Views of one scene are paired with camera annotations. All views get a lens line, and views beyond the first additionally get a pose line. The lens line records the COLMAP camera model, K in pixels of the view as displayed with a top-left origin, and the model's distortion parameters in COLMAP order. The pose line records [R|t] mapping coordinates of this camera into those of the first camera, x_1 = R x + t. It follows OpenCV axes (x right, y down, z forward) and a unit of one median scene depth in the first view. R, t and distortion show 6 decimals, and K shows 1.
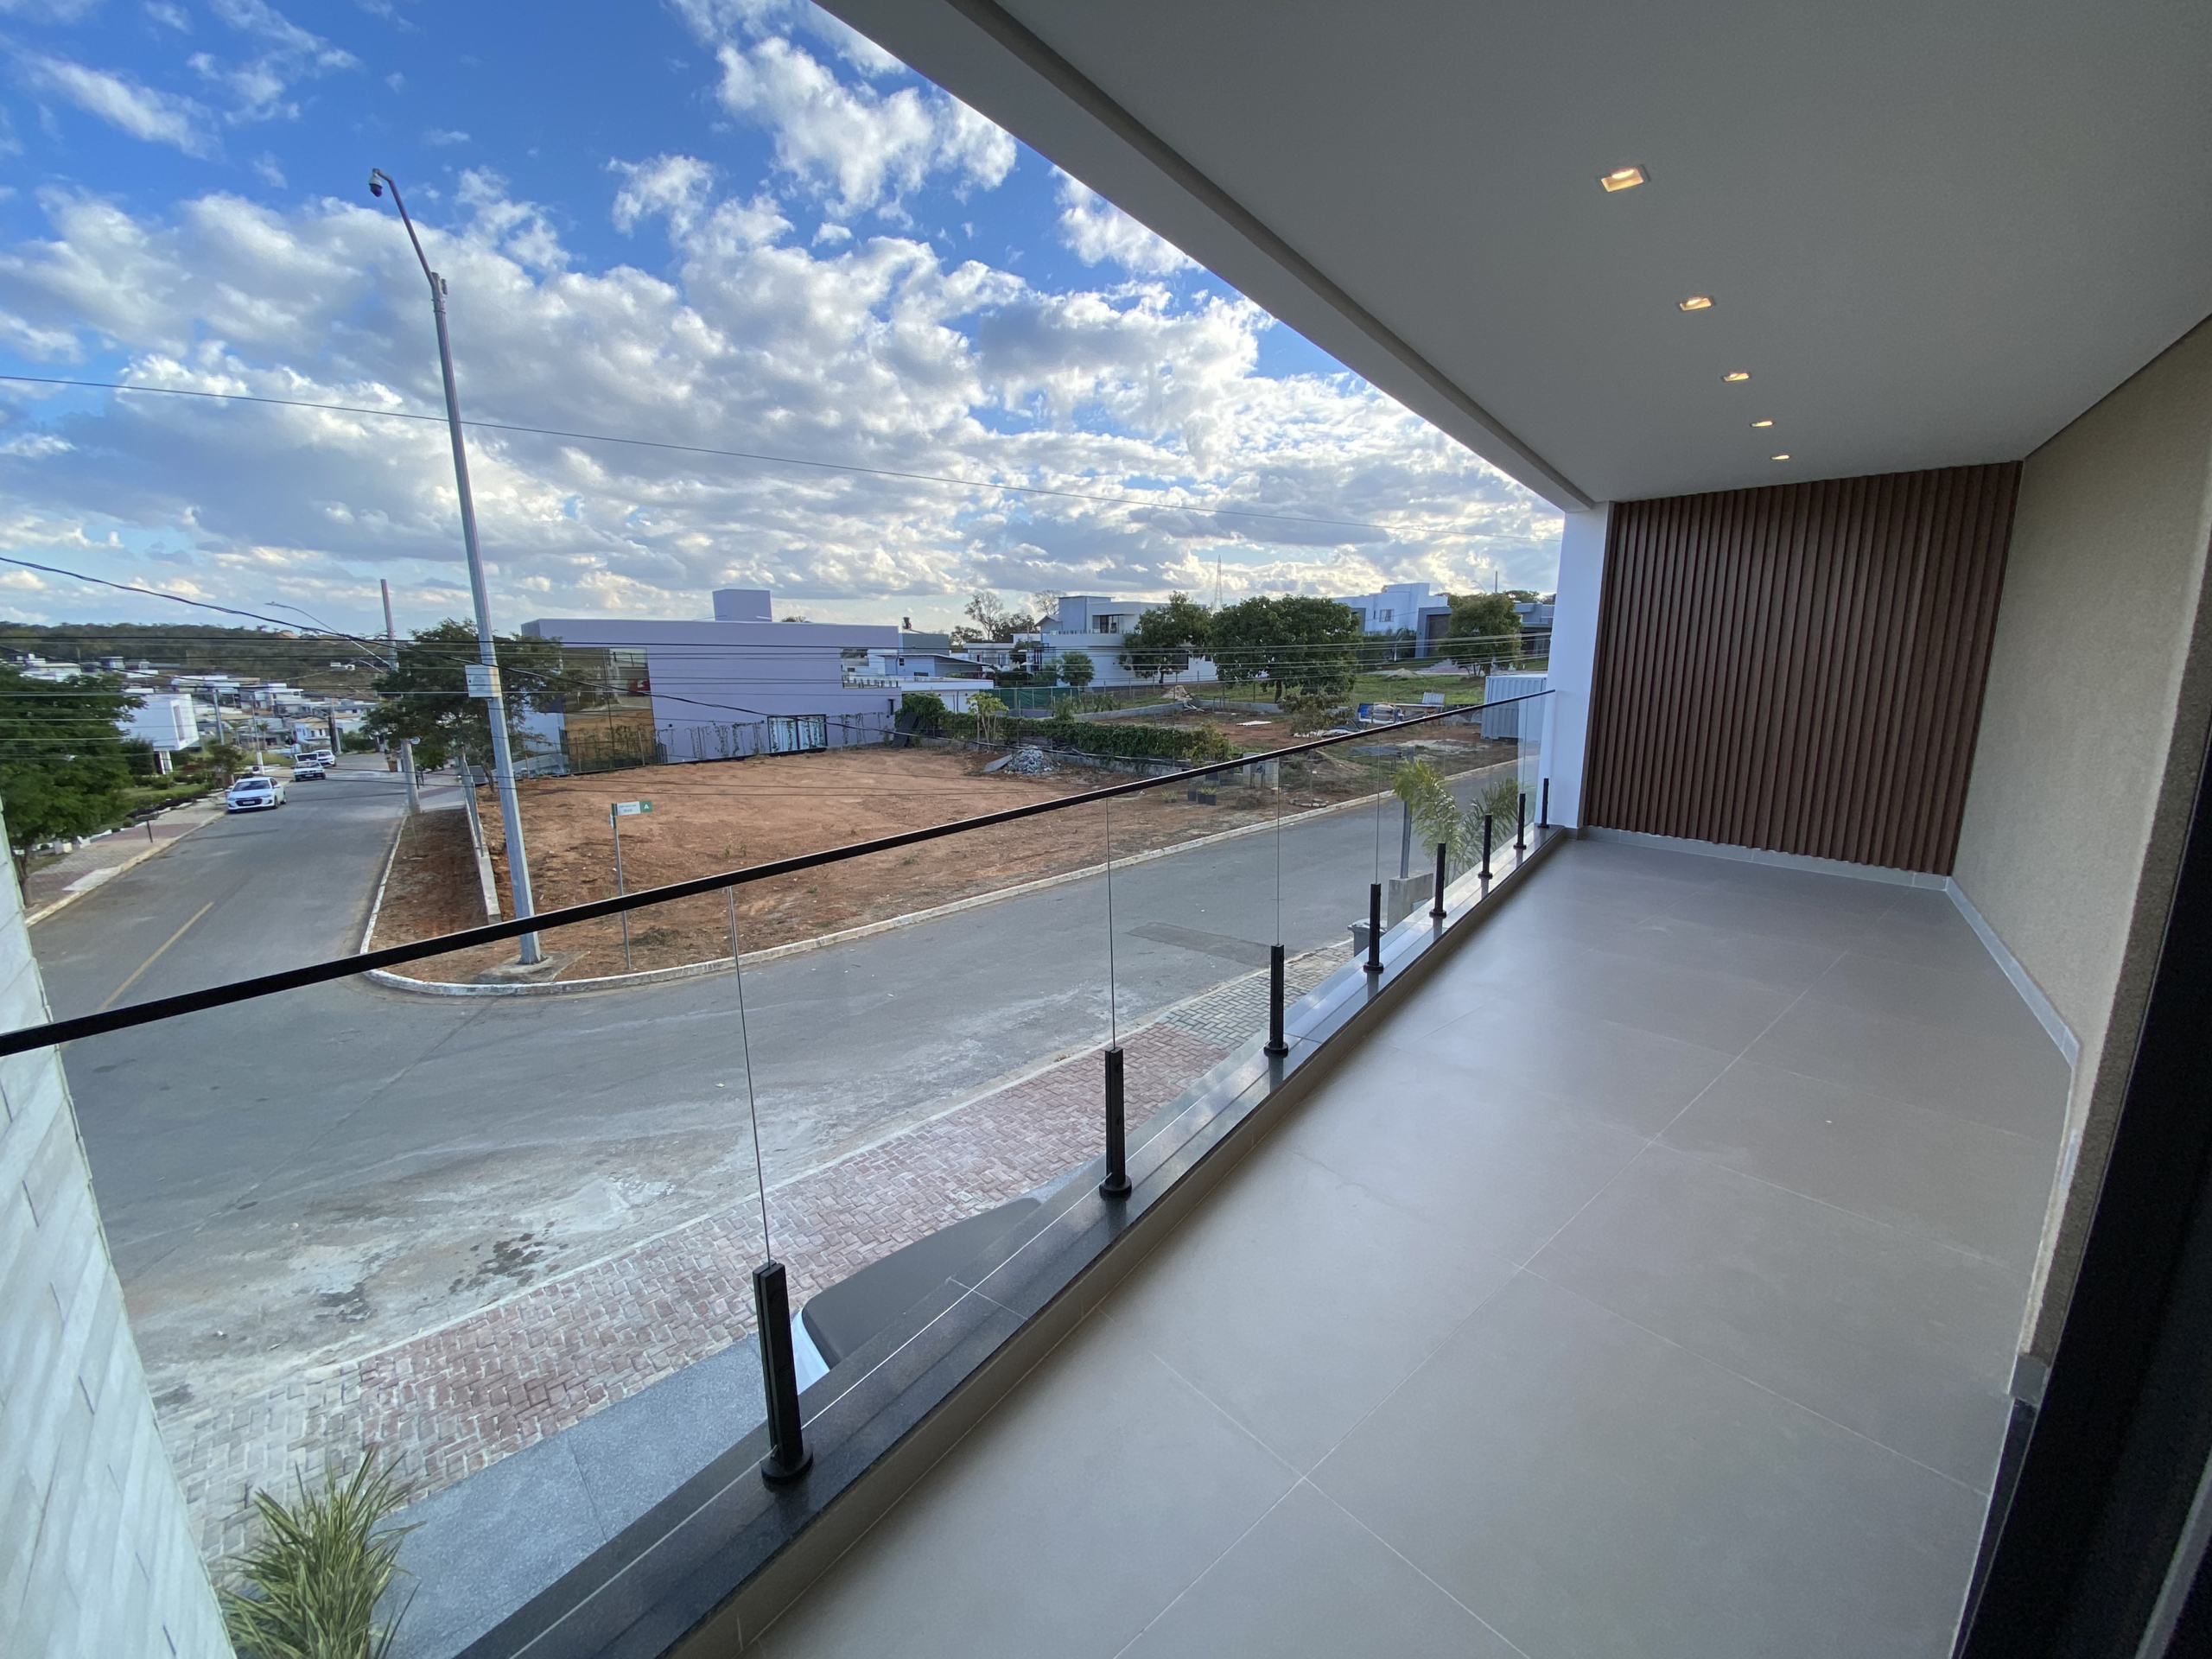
lens RADIAL K [[894.2, 0, 1114.8], [0, 894.2, 828.7], [0, 0, 1]] dist [0.019766, -0.020624]
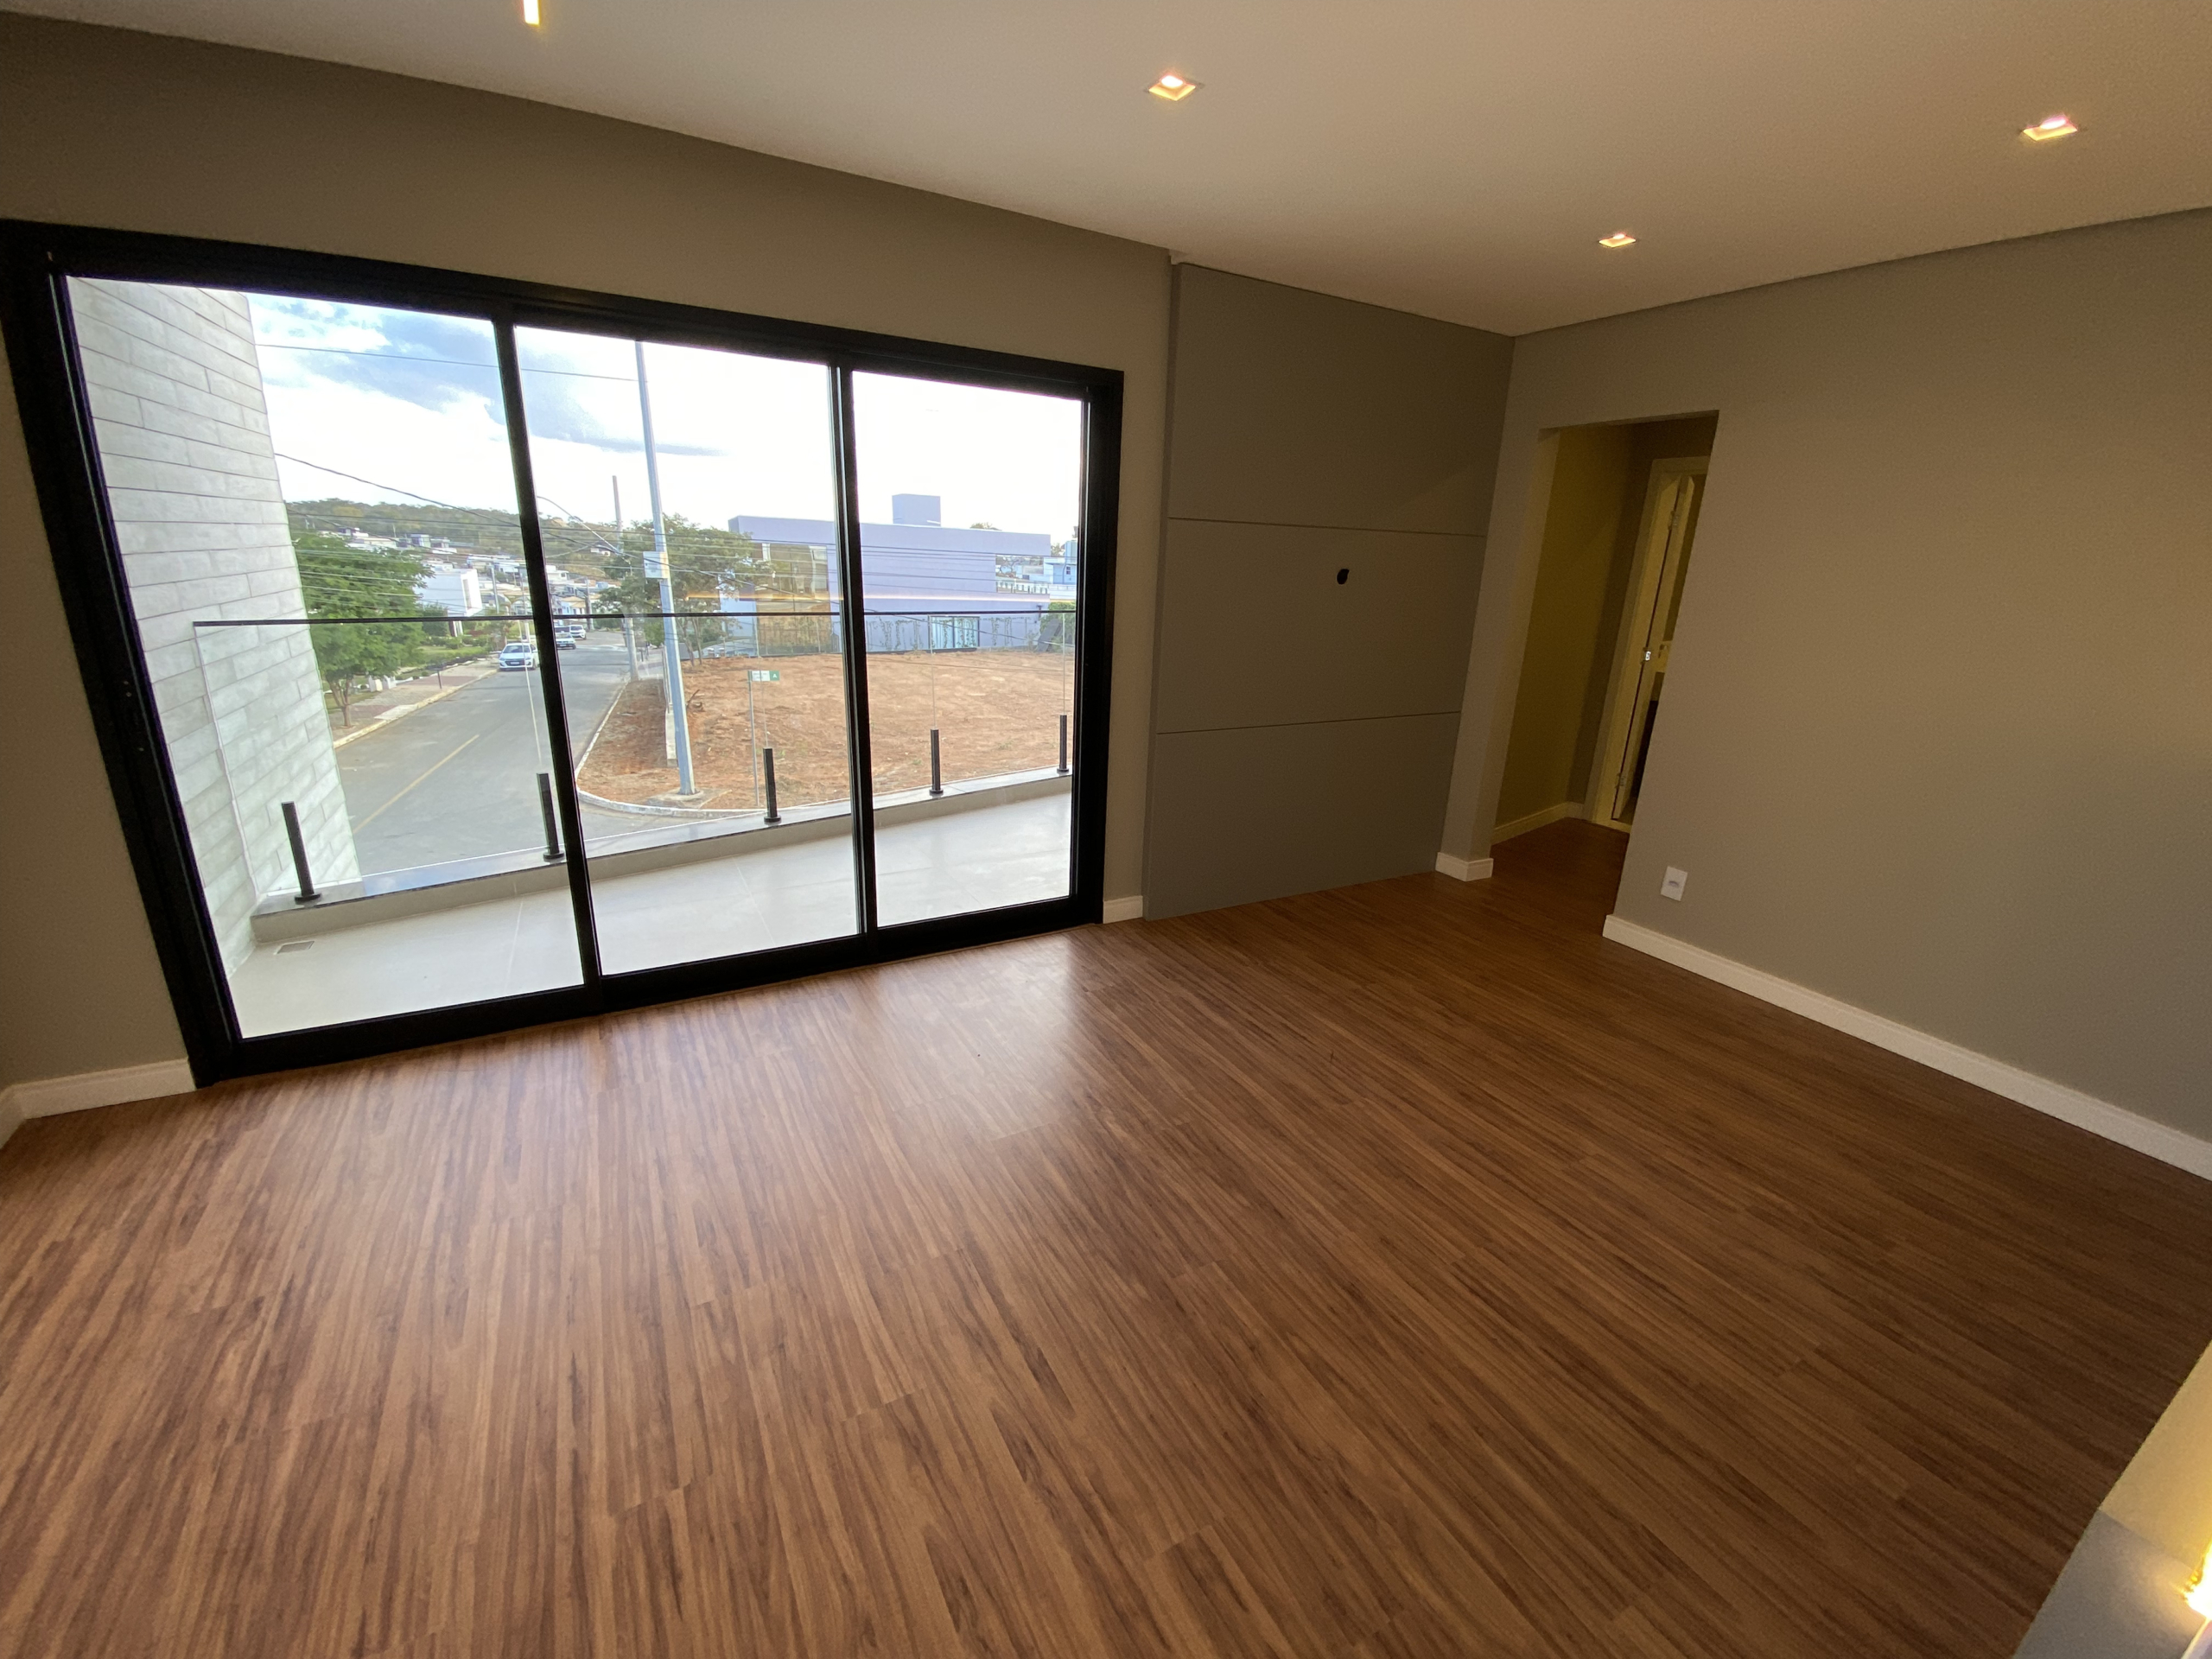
lens RADIAL K [[894.2, 0, 1114.8], [0, 894.2, 828.7], [0, 0, 1]] dist [0.019766, -0.020624]
pose [[0.978155, 0.097276, -0.183711, 0.085143], [-0.080577, 0.992086, 0.096290, 0.012647], [0.191624, -0.079384, 0.978253, -0.061187]]
